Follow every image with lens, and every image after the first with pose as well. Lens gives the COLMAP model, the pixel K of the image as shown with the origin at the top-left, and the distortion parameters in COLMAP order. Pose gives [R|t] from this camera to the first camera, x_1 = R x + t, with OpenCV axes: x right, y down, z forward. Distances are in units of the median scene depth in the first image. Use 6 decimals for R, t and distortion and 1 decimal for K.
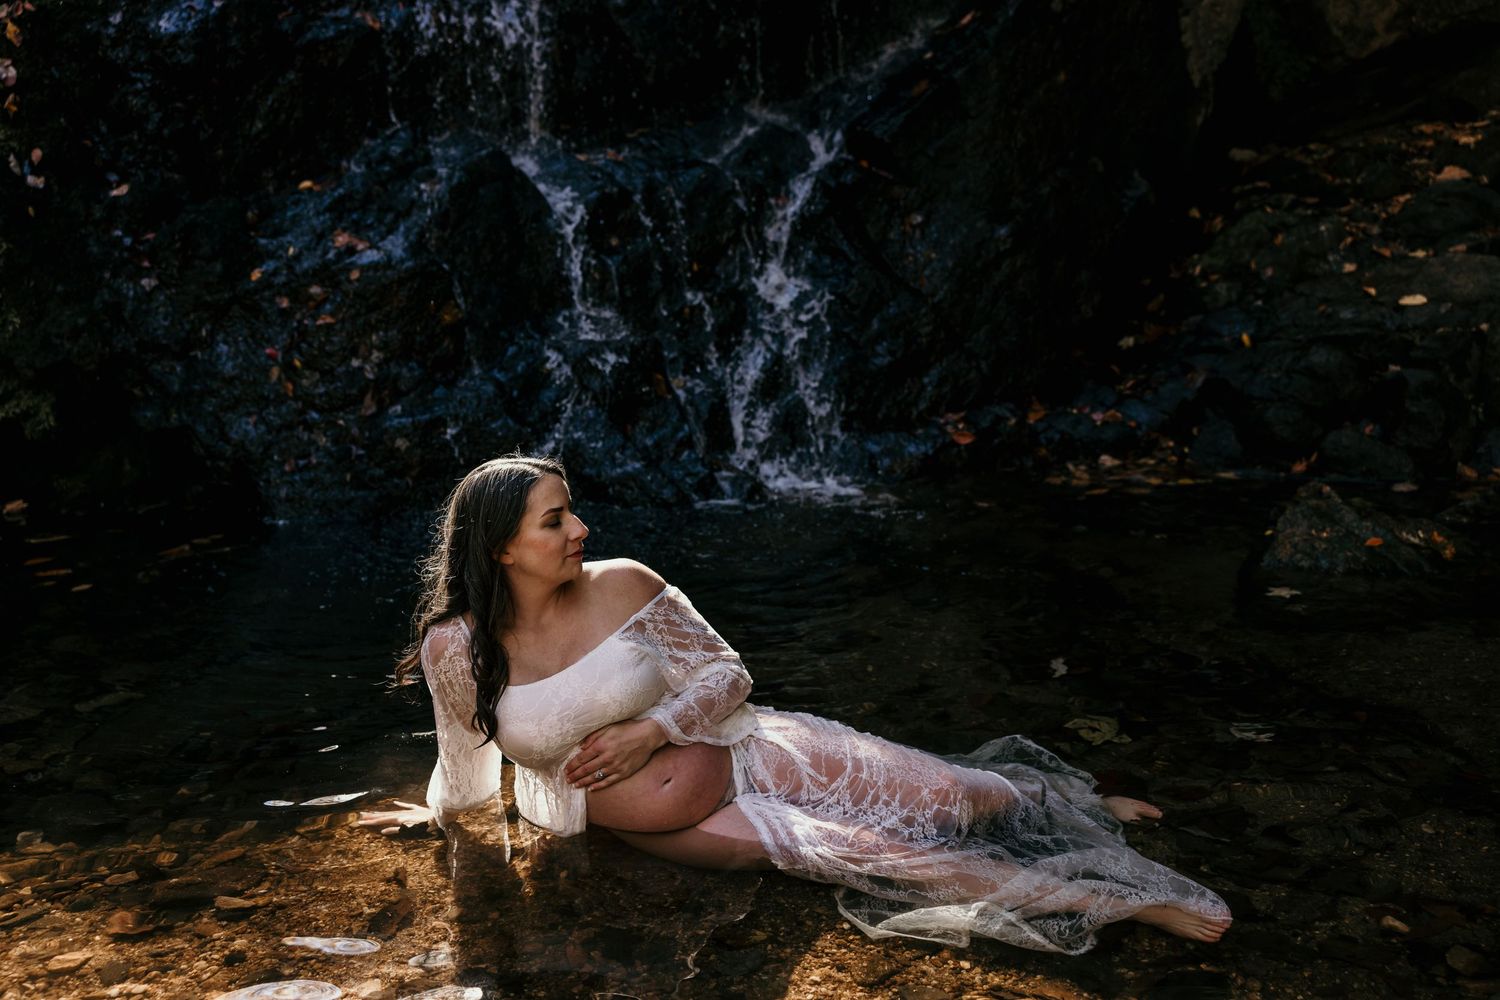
lens RADIAL K [[1436.6, 0, 748.6], [0, 1436.6, 492.6], [0, 0, 1]] dist [0.023123, 0.000000]
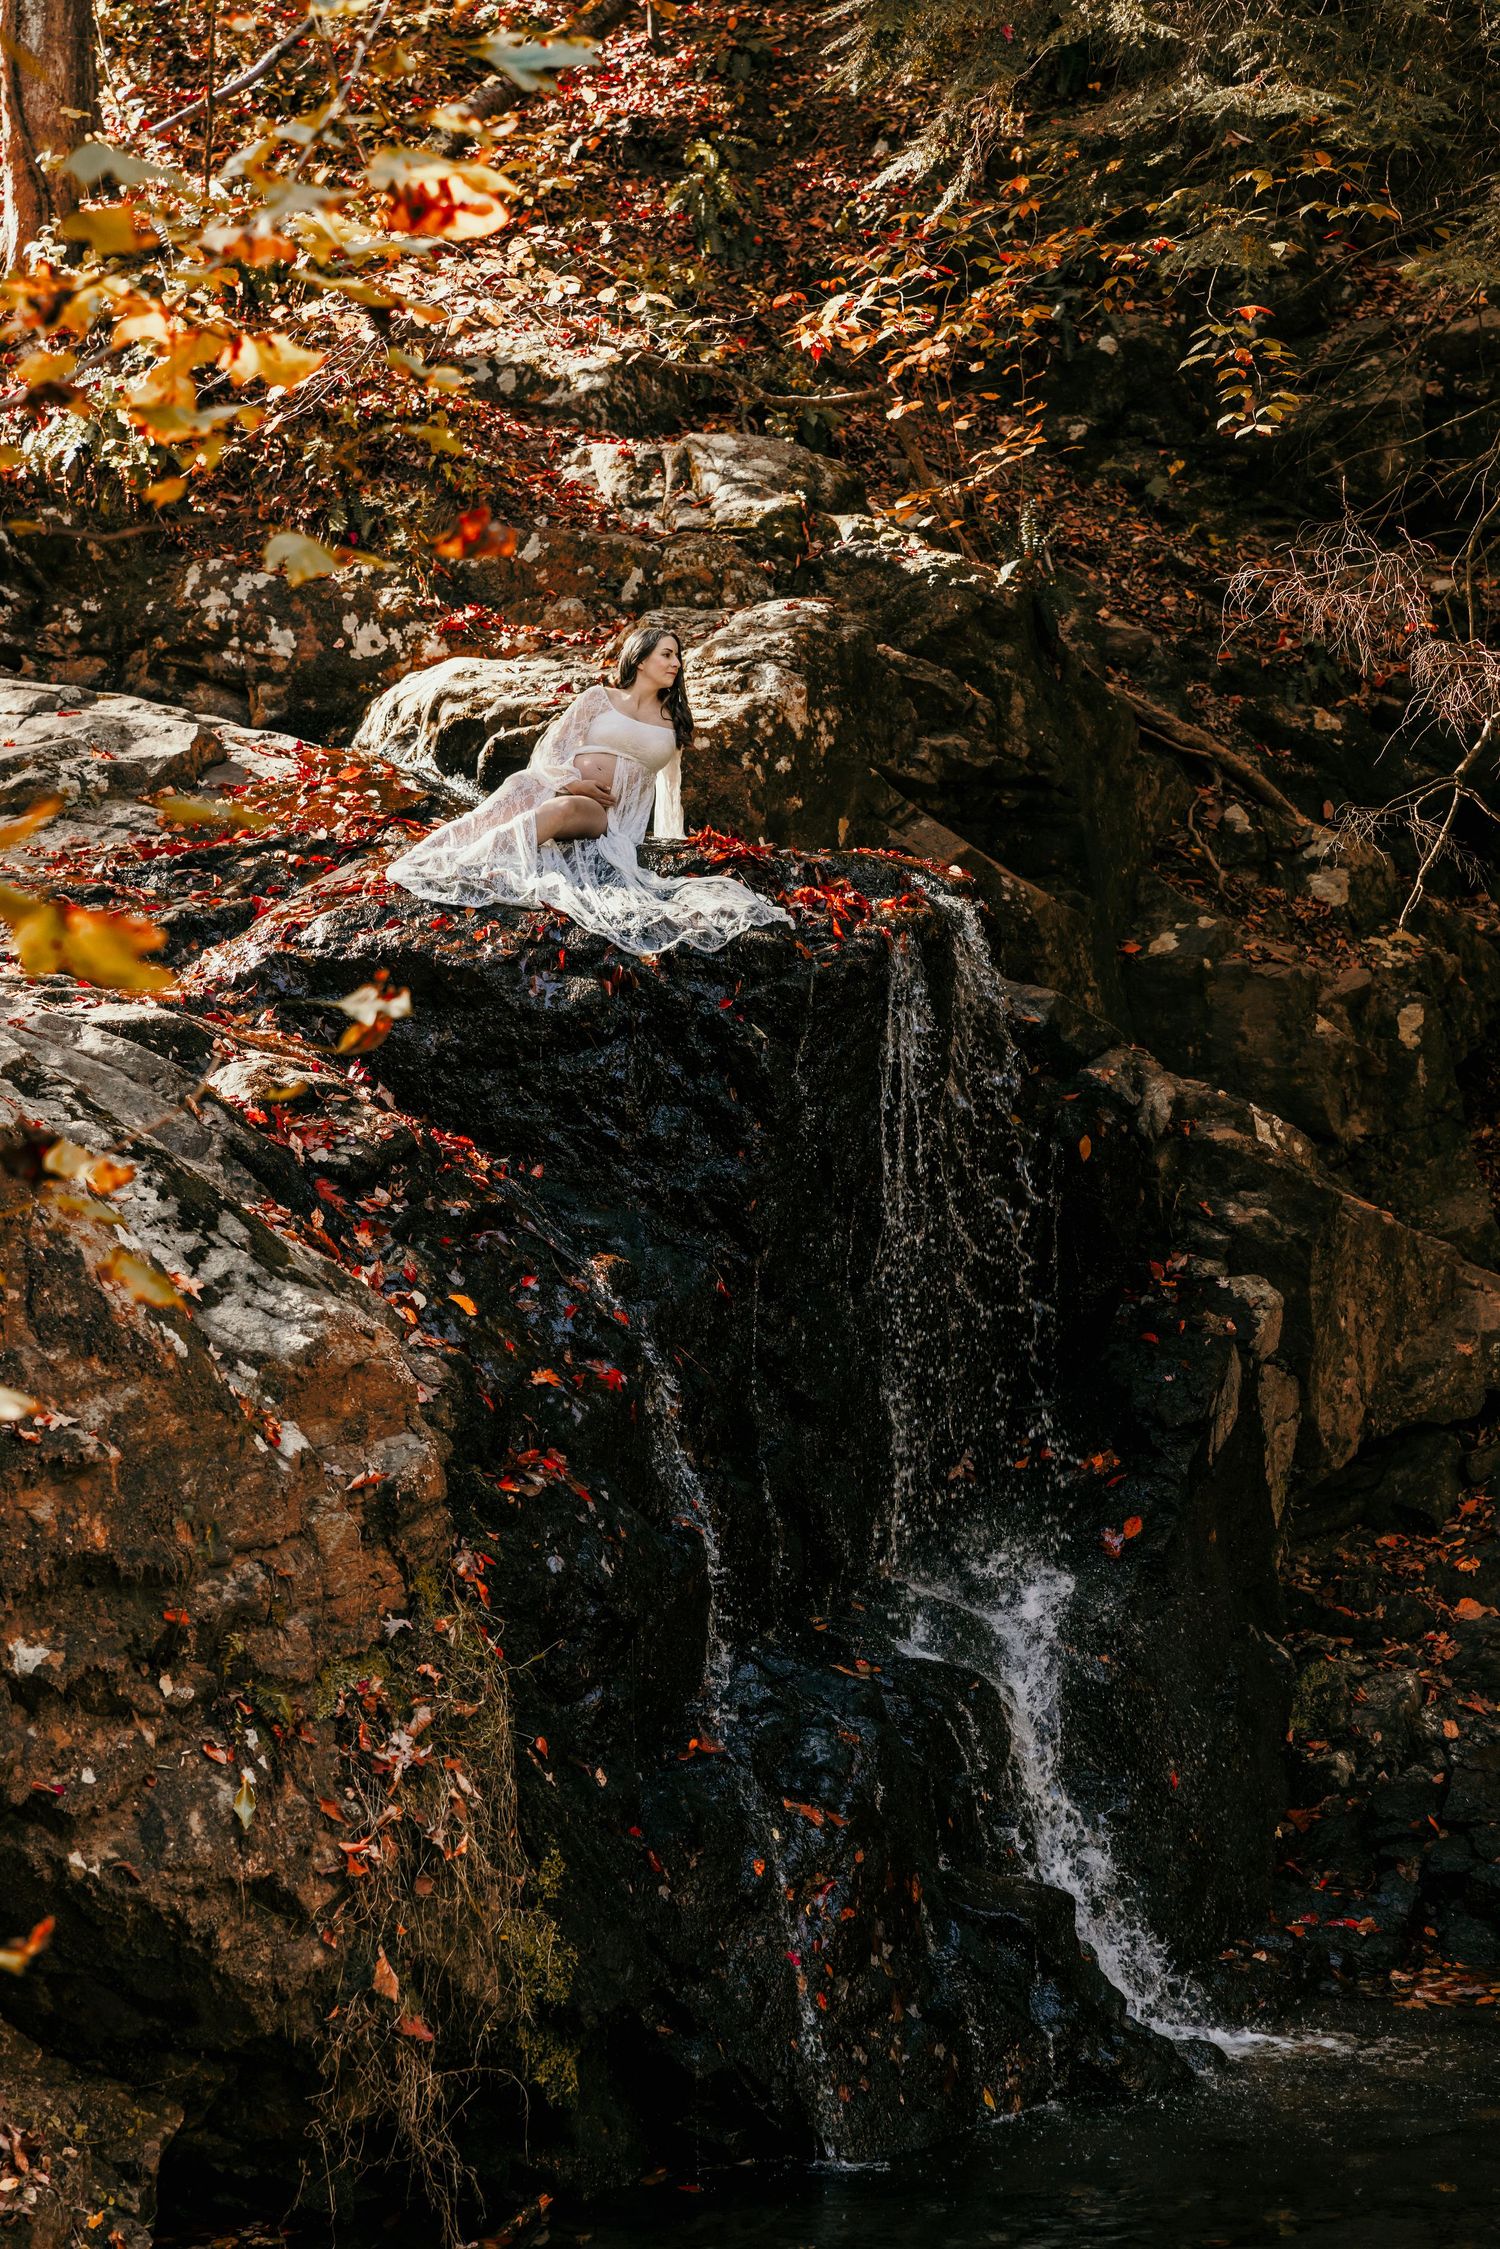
lens RADIAL K [[4322.1, 0, 748.3], [0, 4322.1, 1131.2], [0, 0, 1]] dist [0.029898, 0.000000]
pose [[0.752023, 0.011609, 0.659035, -1.802923], [0.122887, 0.979845, -0.157486, -0.158147], [-0.647580, 0.199420, 0.735440, -0.826671]]
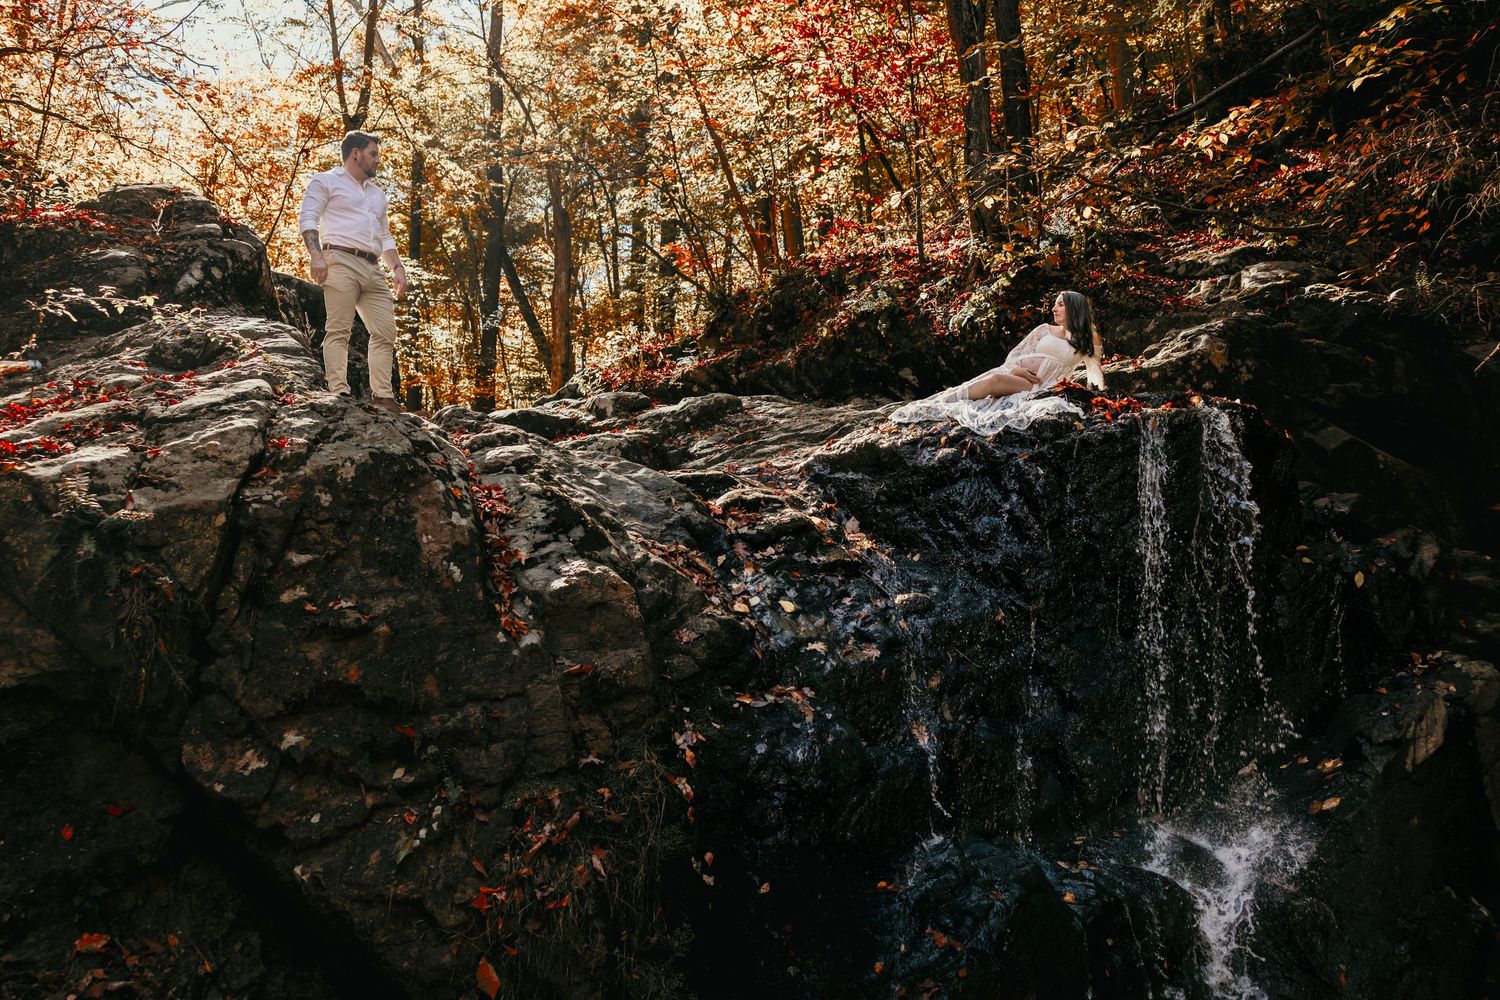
lens RADIAL K [[1436.6, 0, 750.7], [0, 1436.6, 498.8], [0, 0, 1]] dist [0.023123, 0.000000]
pose [[0.992163, 0.081252, 0.094928, -0.539933], [-0.040885, 0.928992, -0.367836, -0.059923], [-0.118074, 0.361072, 0.925033, -0.234724]]
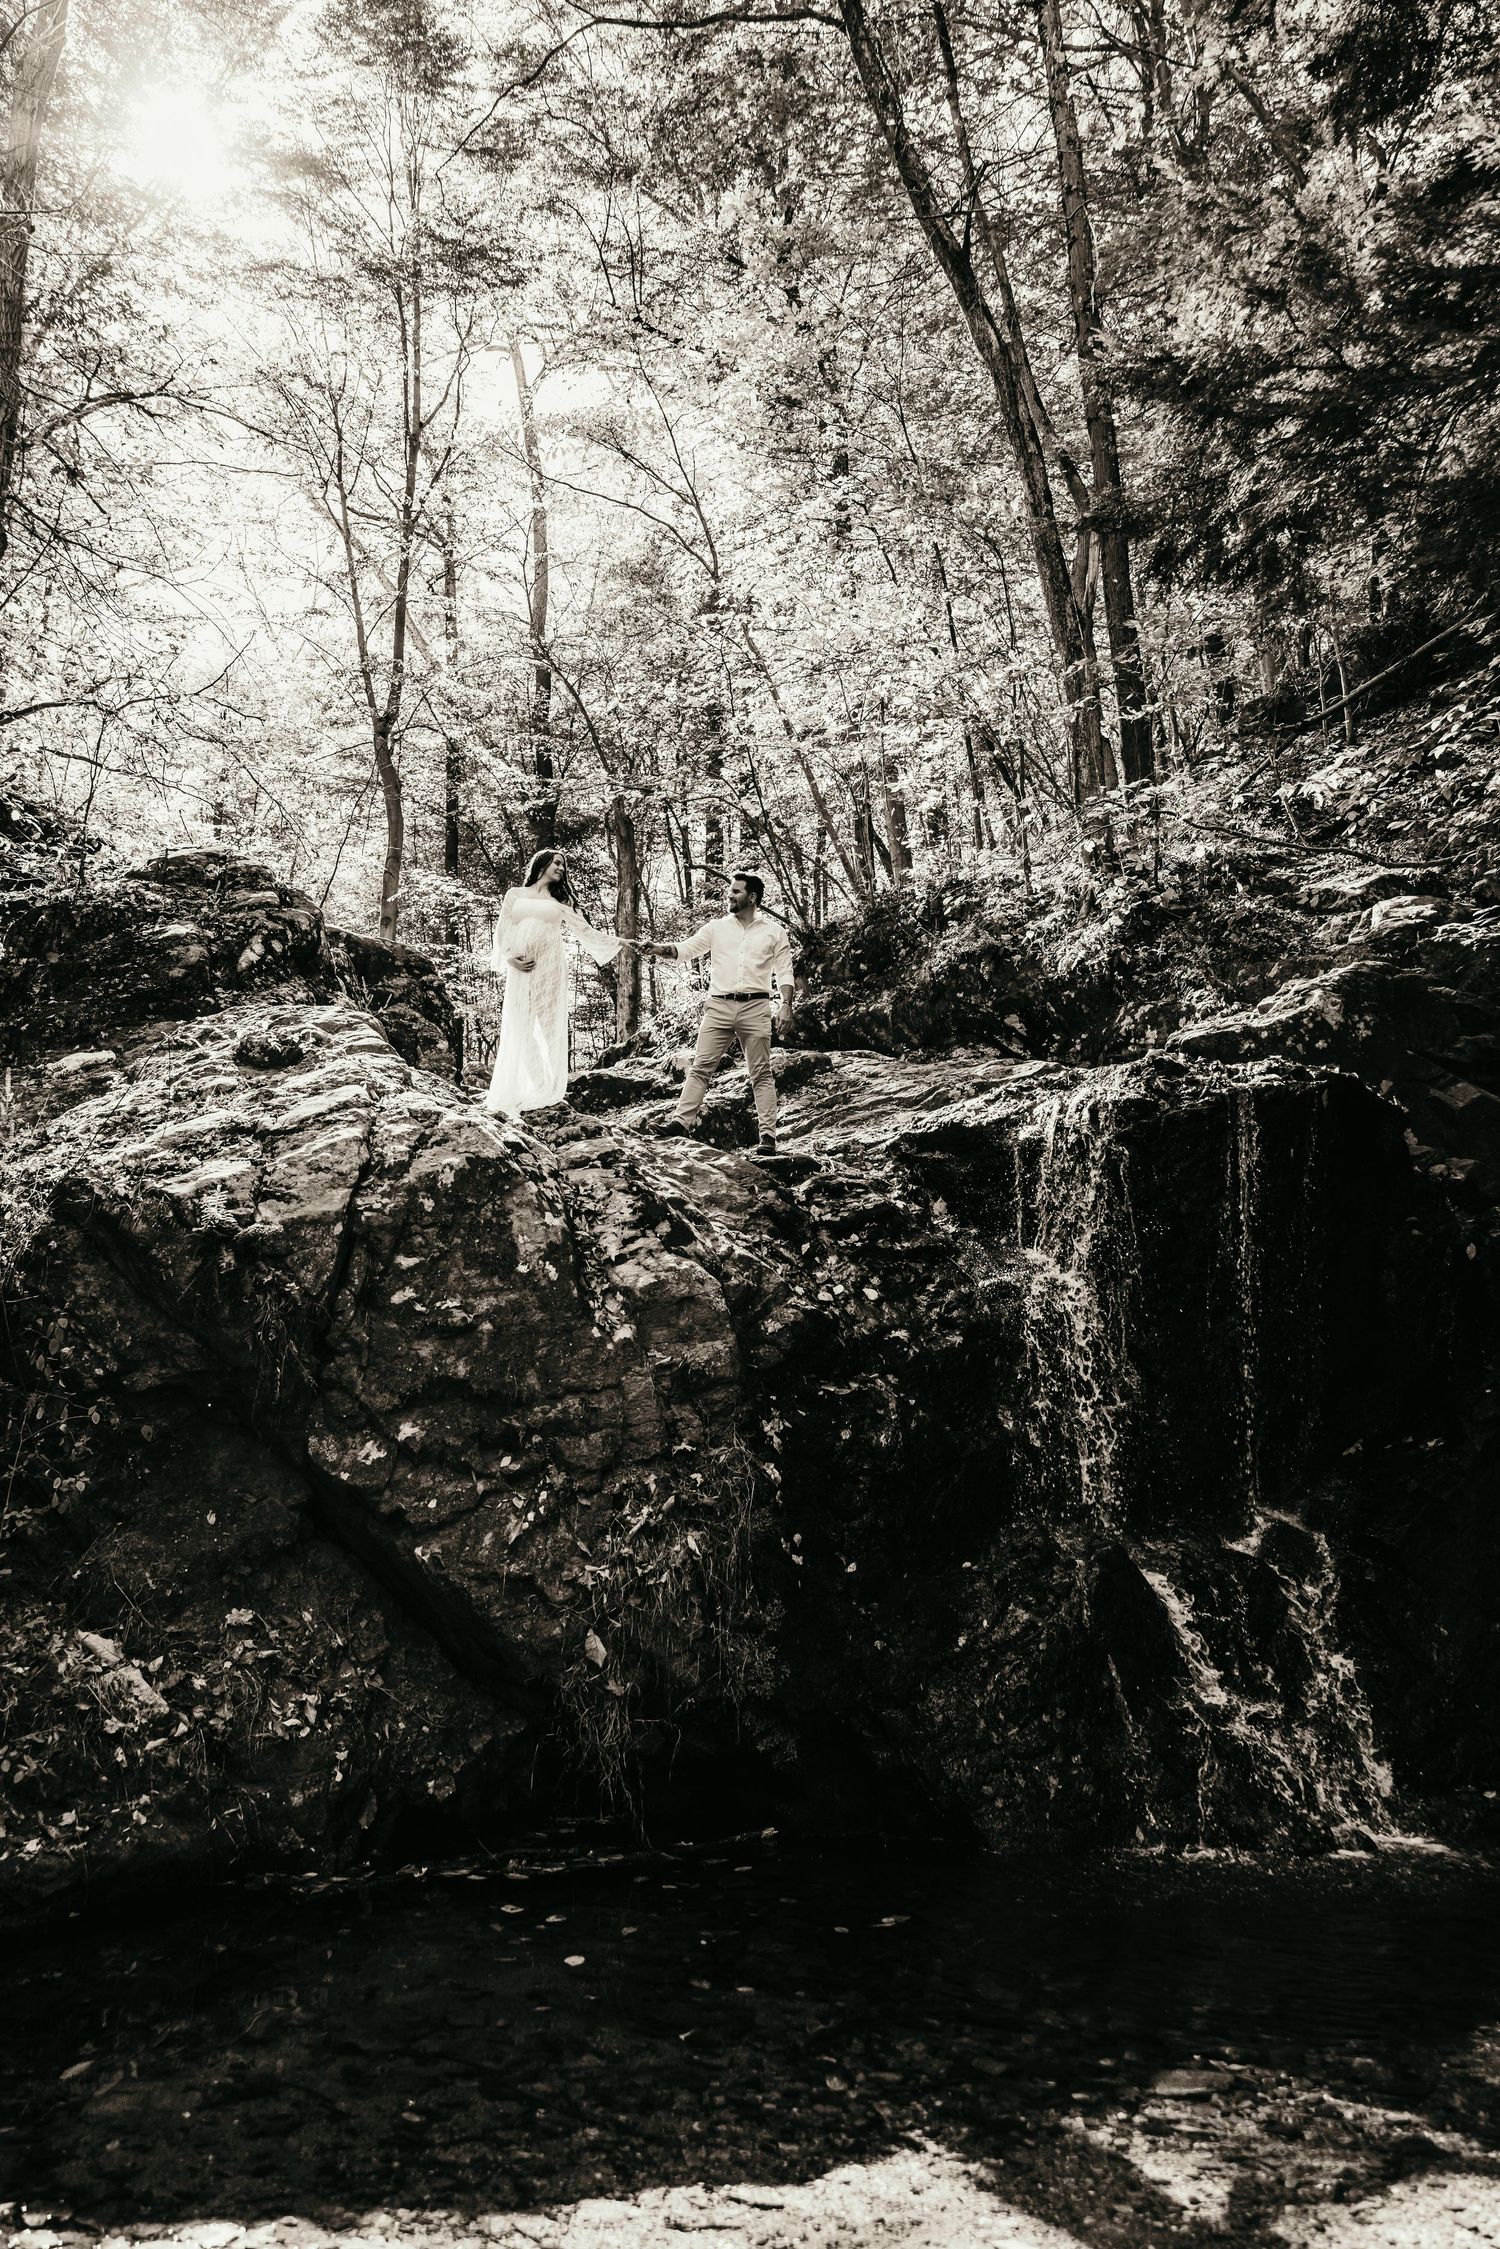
lens RADIAL K [[1766.1, 0, 735.7], [0, 1766.1, 1129.5], [0, 0, 1]] dist [0.017776, 0.004307]
pose [[0.998073, 0.056636, 0.025345, -0.549274], [-0.043419, 0.929291, -0.366787, 0.010387], [-0.044326, 0.364980, 0.929960, -0.558536]]
